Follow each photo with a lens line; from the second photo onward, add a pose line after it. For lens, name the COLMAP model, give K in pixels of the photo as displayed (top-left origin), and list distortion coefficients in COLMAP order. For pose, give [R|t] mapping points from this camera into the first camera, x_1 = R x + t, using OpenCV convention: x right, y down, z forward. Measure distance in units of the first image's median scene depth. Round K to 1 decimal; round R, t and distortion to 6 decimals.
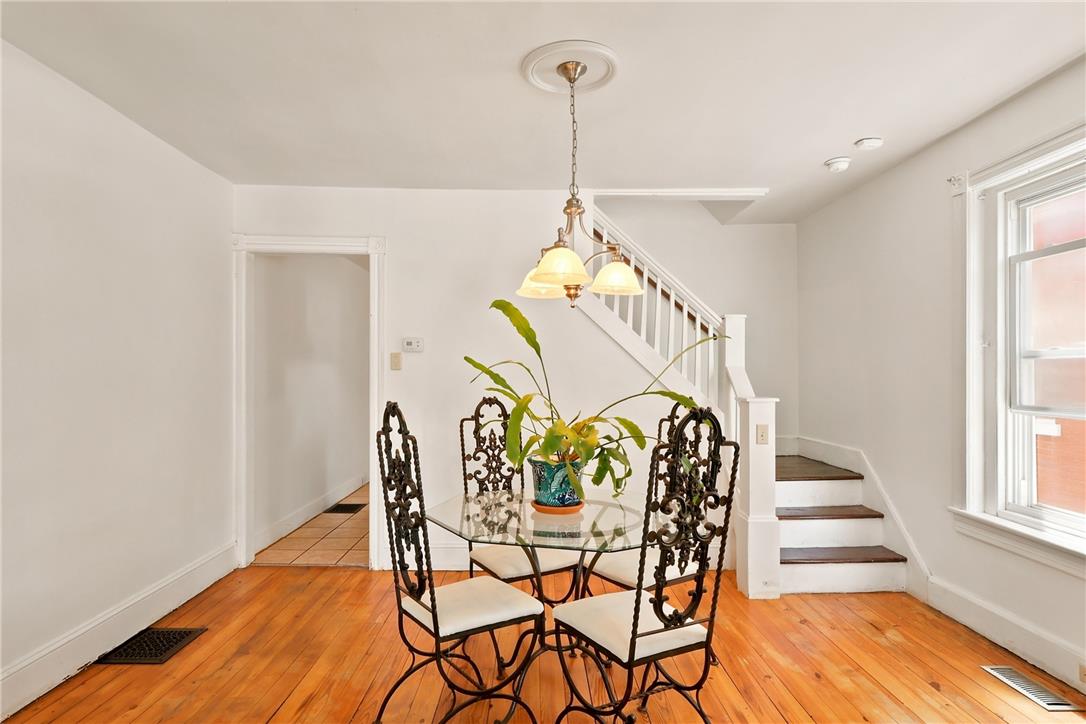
lens RADIAL K [[507.5, 0, 543.7], [0, 507.5, 363.8], [0, 0, 1]] dist [0.000504, 0.000311]
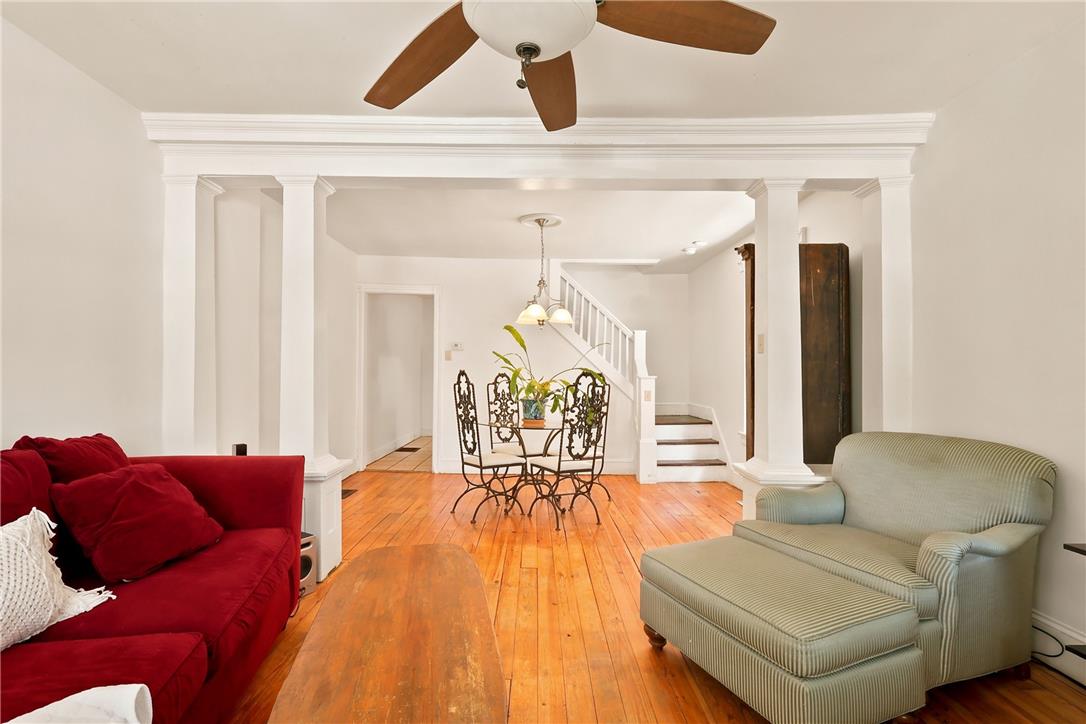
lens RADIAL K [[507.5, 0, 542.7], [0, 507.5, 365.3], [0, 0, 1]] dist [0.000504, 0.000311]
pose [[0.999915, 0.007614, -0.010558, 0.088042], [-0.007634, 0.999969, -0.001819, 0.047328], [0.010544, 0.001899, 0.999943, -1.183476]]
